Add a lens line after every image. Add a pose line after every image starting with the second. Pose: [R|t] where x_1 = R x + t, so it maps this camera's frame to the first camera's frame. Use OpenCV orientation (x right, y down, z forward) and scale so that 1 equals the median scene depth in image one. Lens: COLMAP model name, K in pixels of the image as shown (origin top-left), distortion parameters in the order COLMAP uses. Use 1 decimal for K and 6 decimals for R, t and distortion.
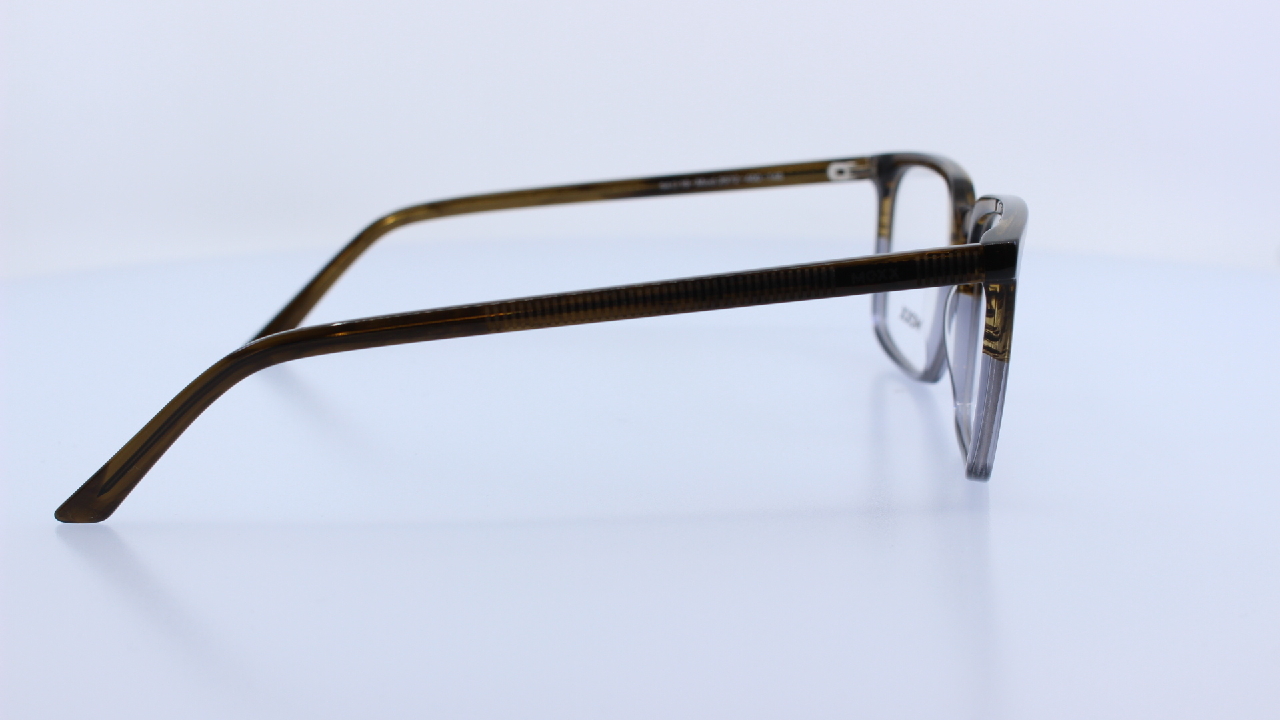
lens RADIAL K [[1779.1, 0, 640.0], [0, 1779.1, 360.0], [0, 0, 1]] dist [-0.084213, 0.003151]
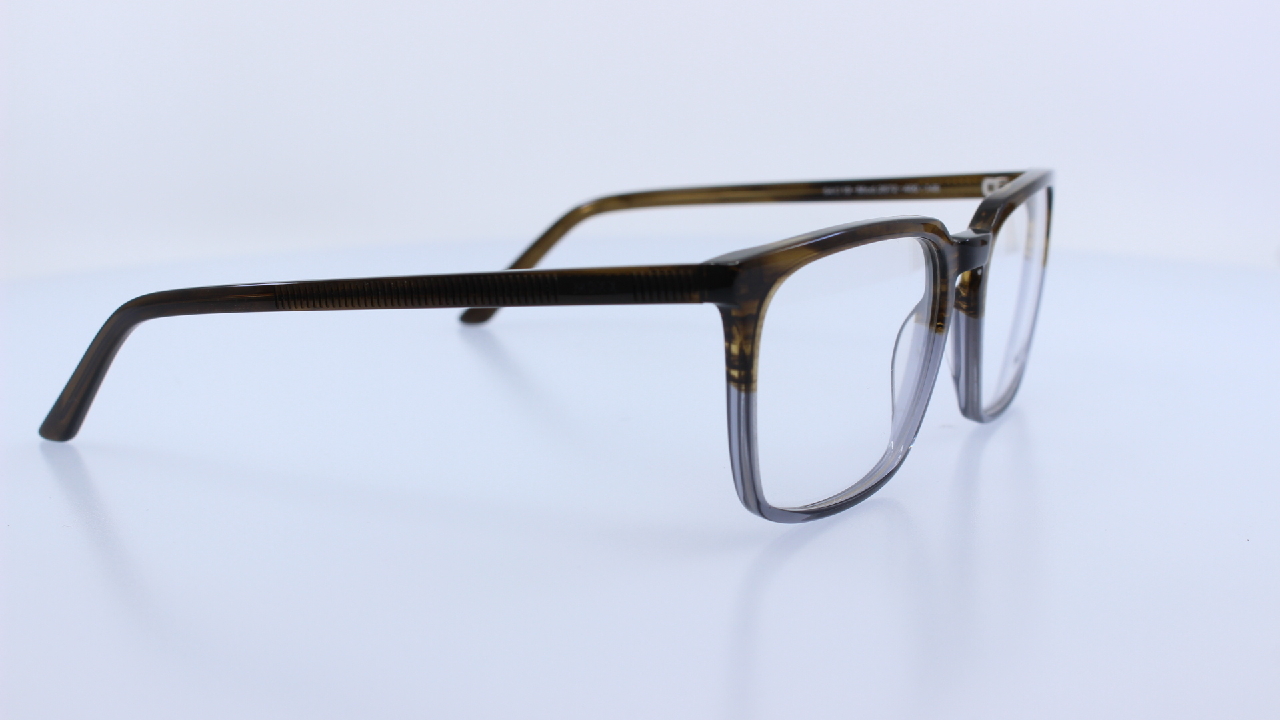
lens RADIAL K [[1779.1, 0, 640.0], [0, 1779.1, 360.0], [0, 0, 1]] dist [-0.084213, 0.003151]
pose [[0.864734, 0.103750, -0.491397, 0.413576], [-0.101255, 0.994354, 0.031758, -0.026960], [0.491918, 0.022294, 0.870356, 0.109528]]
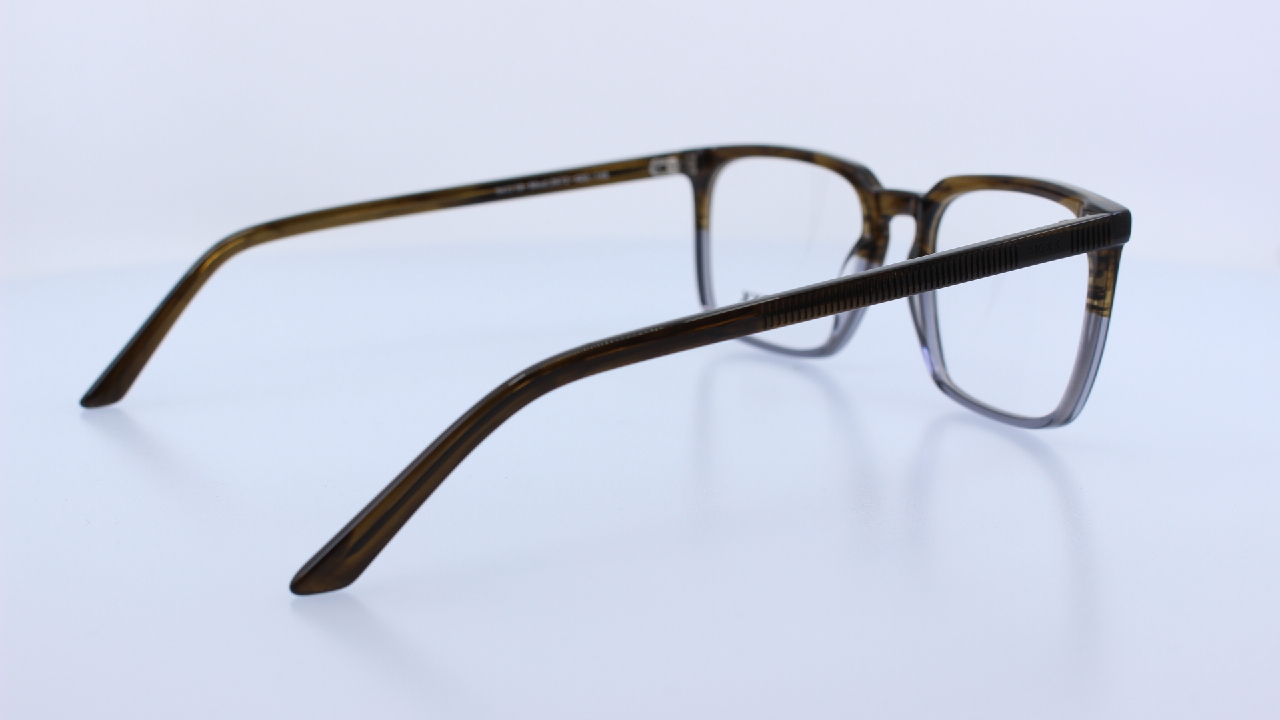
lens RADIAL K [[1779.1, 0, 640.0], [0, 1779.1, 360.0], [0, 0, 1]] dist [-0.084213, 0.003151]
pose [[0.868979, -0.099230, 0.484798, -0.409522], [0.101545, 0.994597, 0.021562, -0.017795], [-0.484319, 0.030492, 0.874360, 0.102720]]
